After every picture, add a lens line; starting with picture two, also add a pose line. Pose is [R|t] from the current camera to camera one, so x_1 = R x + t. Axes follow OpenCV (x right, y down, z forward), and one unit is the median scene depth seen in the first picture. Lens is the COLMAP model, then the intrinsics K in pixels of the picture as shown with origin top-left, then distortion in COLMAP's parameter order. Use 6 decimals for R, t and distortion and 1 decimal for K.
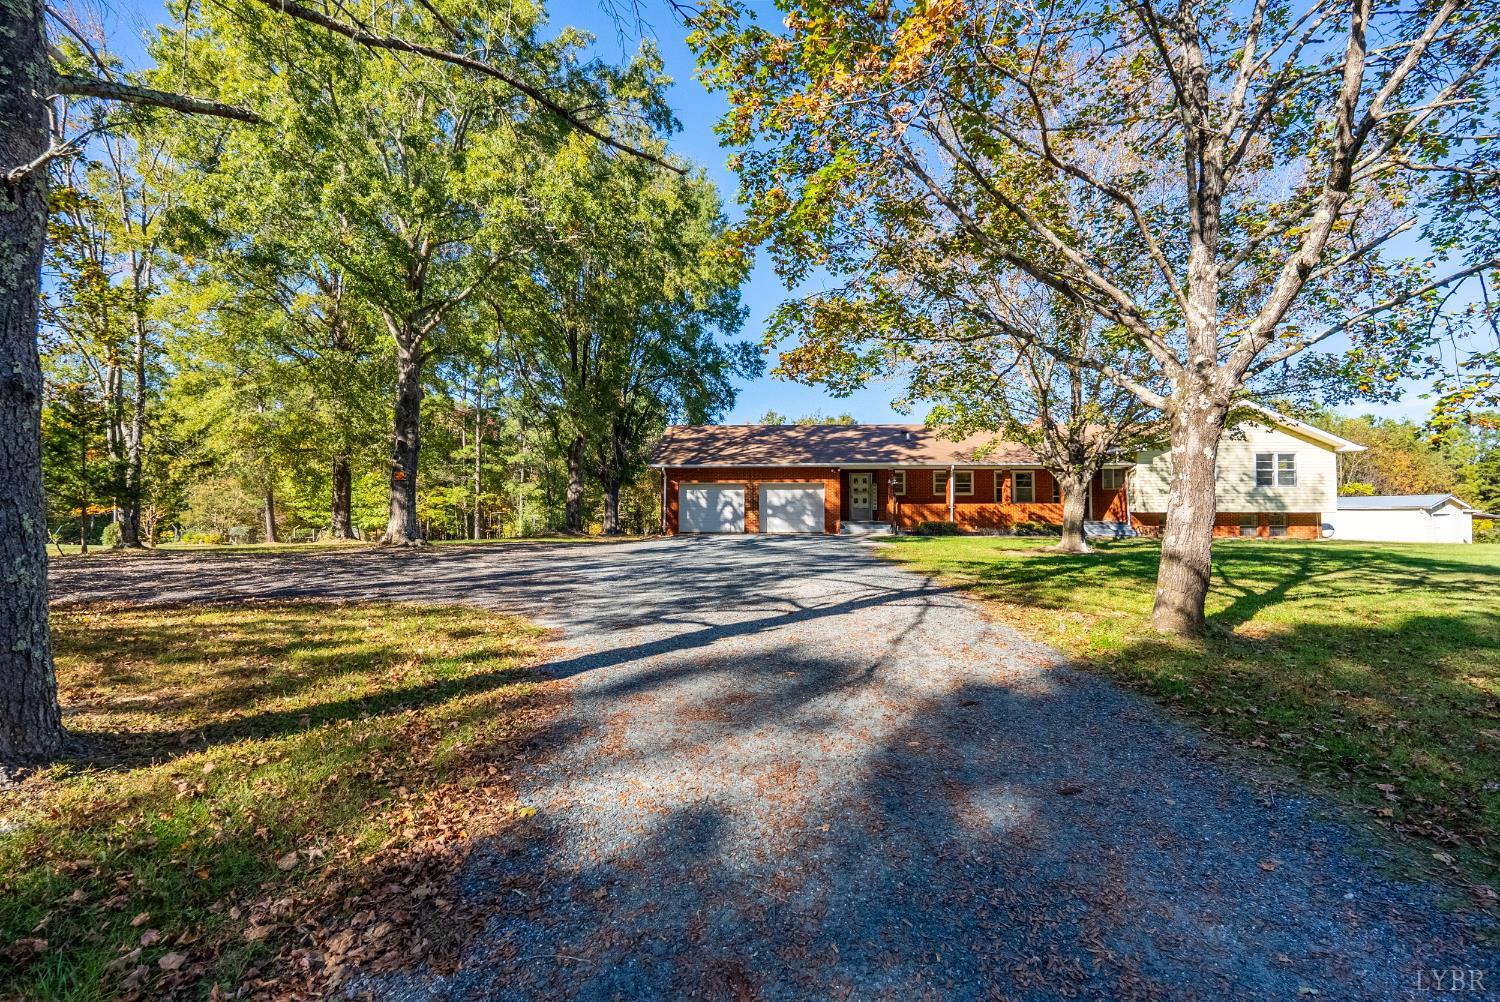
lens RADIAL K [[669.0, 0, 748.8], [0, 669.0, 504.9], [0, 0, 1]] dist [-0.002665, -0.000468]
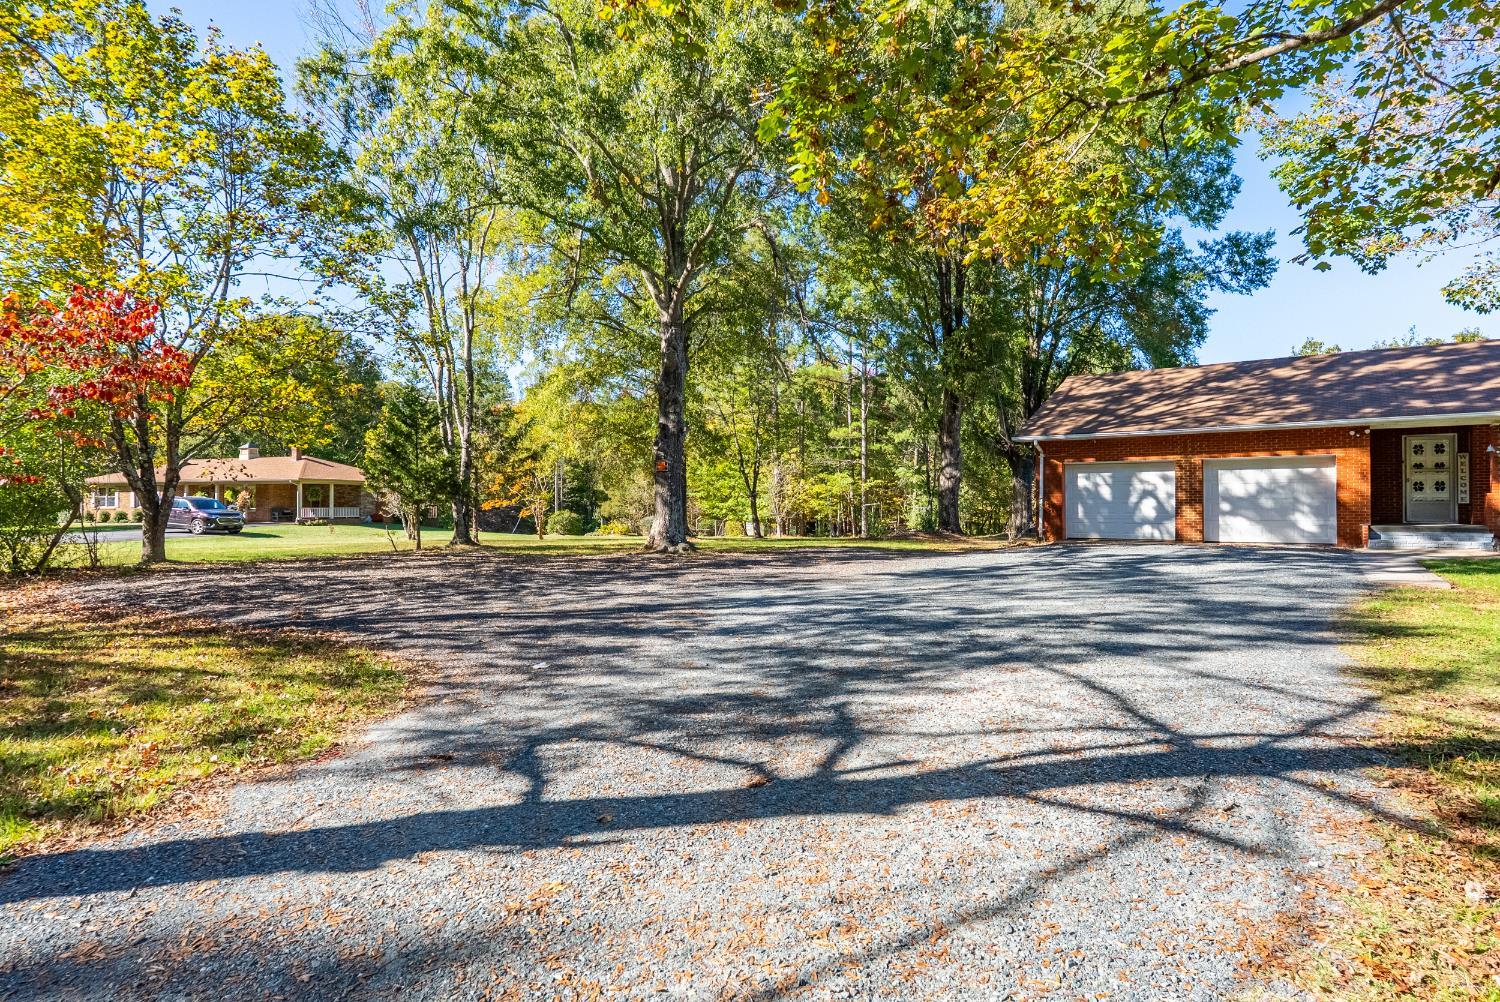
lens RADIAL K [[829.0, 0, 741.8], [0, 829.0, 501.6], [0, 0, 1]] dist [0.006254, -0.000737]
pose [[0.824589, -0.001300, -0.565730, 0.094971], [0.009221, 0.999895, 0.011143, -0.006866], [0.565657, -0.014405, 0.824515, 0.148337]]
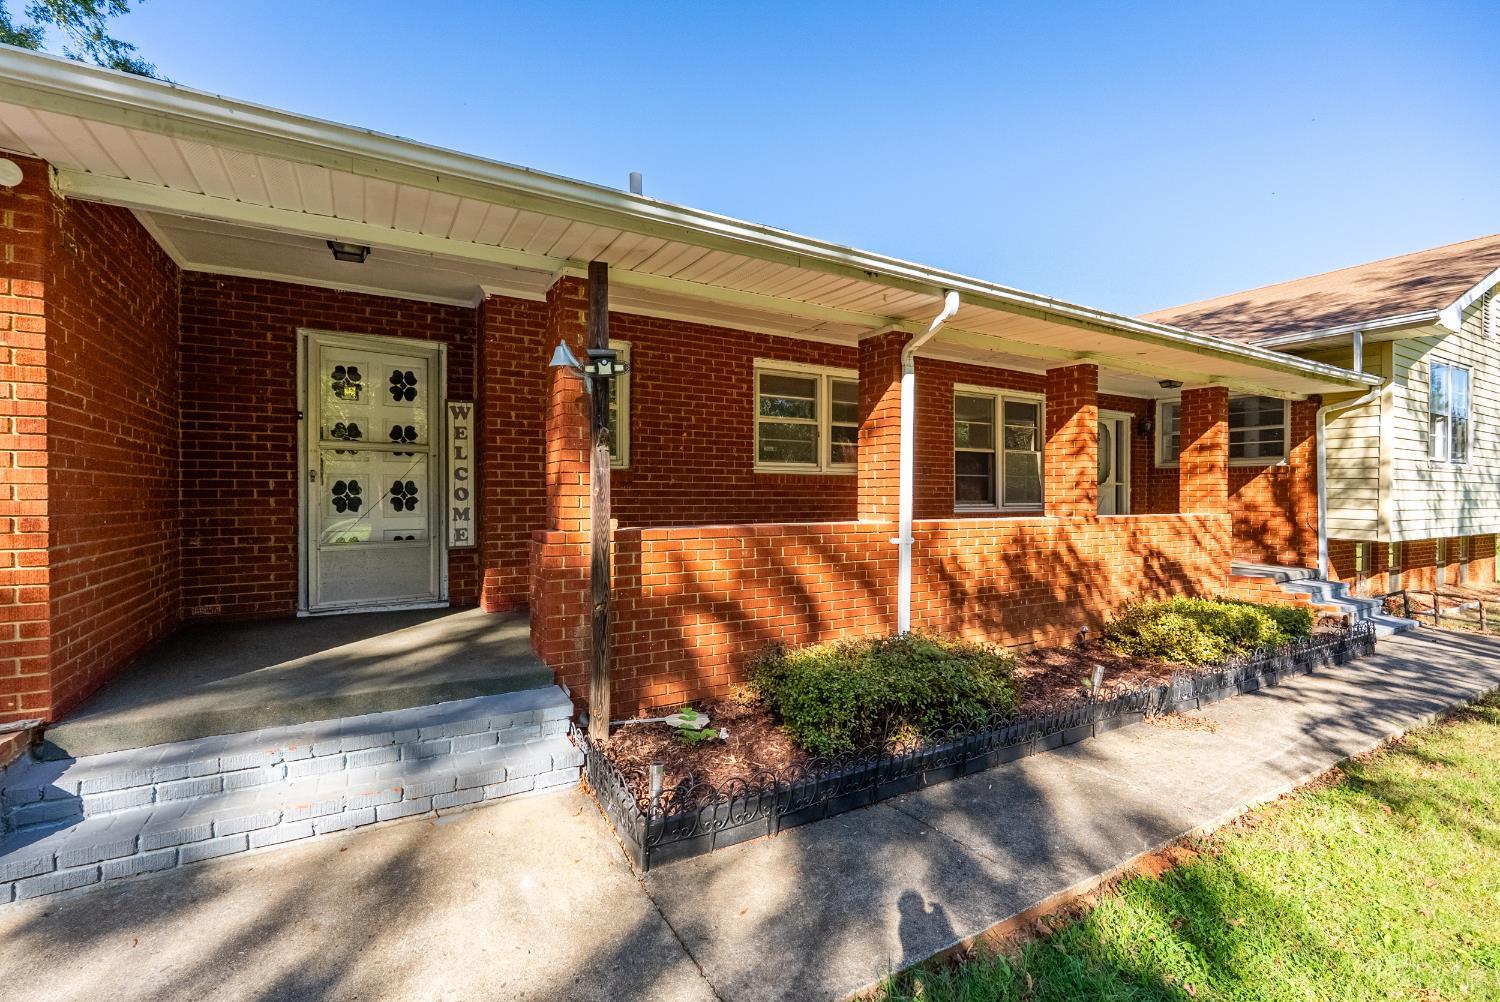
lens RADIAL K [[669.0, 0, 747.7], [0, 669.0, 503.7], [0, 0, 1]] dist [-0.002665, -0.000468]
pose [[0.832994, -0.001670, 0.553280, 0.160950], [-0.006830, 0.999888, 0.013301, -0.007535], [-0.553240, -0.014859, 0.832889, 0.862805]]
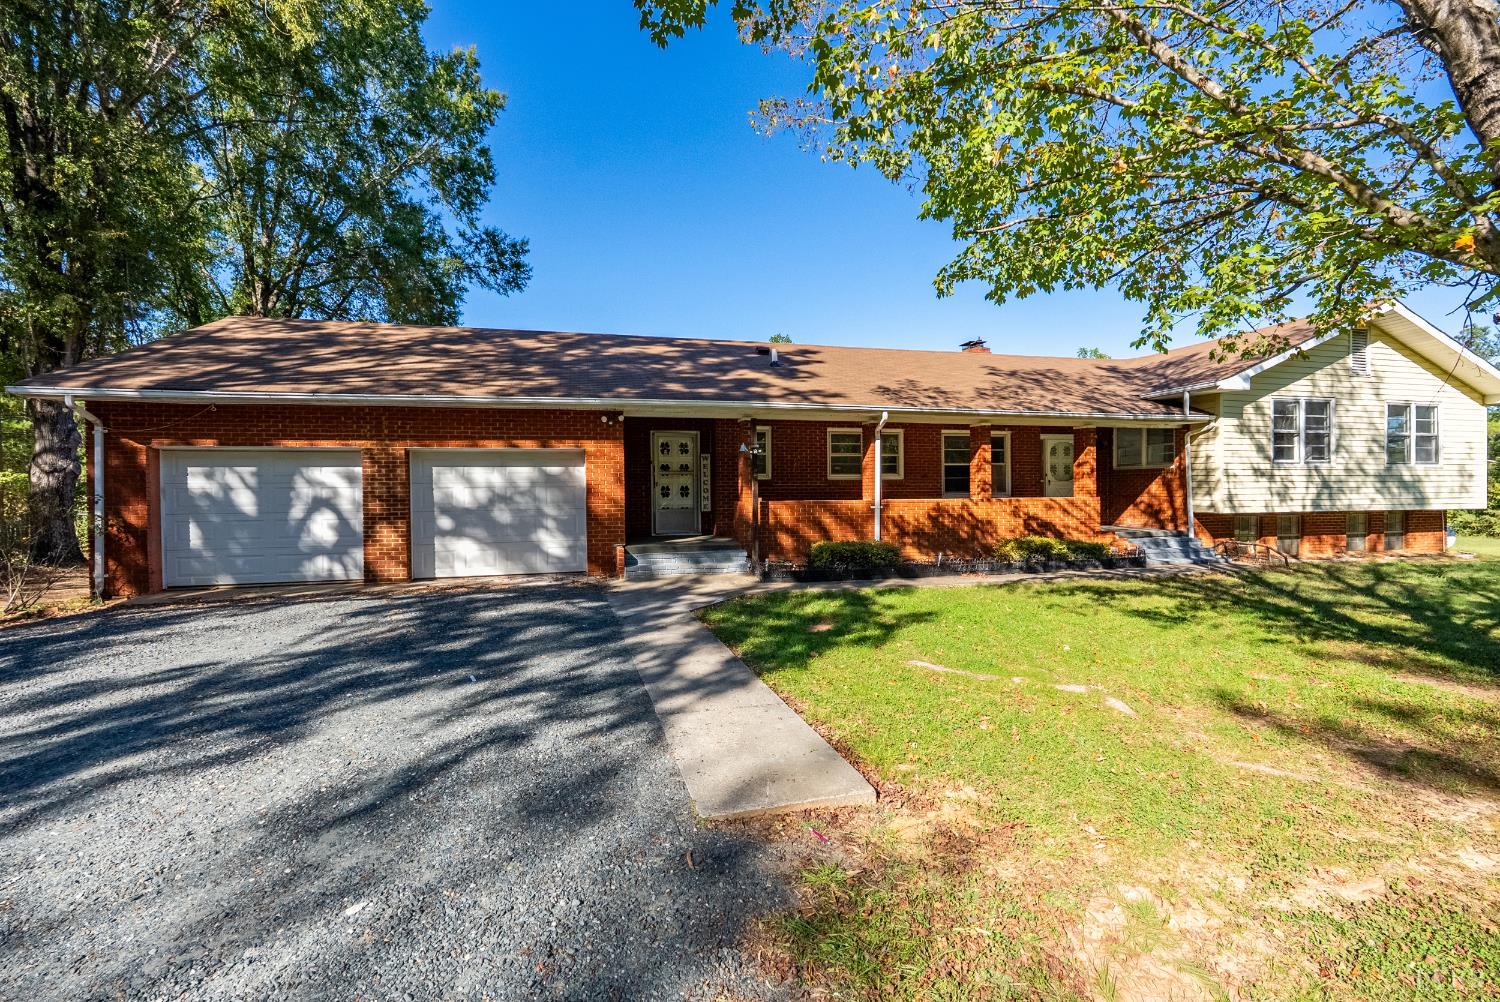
lens RADIAL K [[669.0, 0, 758.1], [0, 669.0, 488.2], [0, 0, 1]] dist [-0.002665, -0.000468]
pose [[0.959479, -0.005500, 0.281725, 0.096734], [0.003570, 0.999967, 0.007362, -0.012473], [-0.281756, -0.006058, 0.959467, 0.582058]]
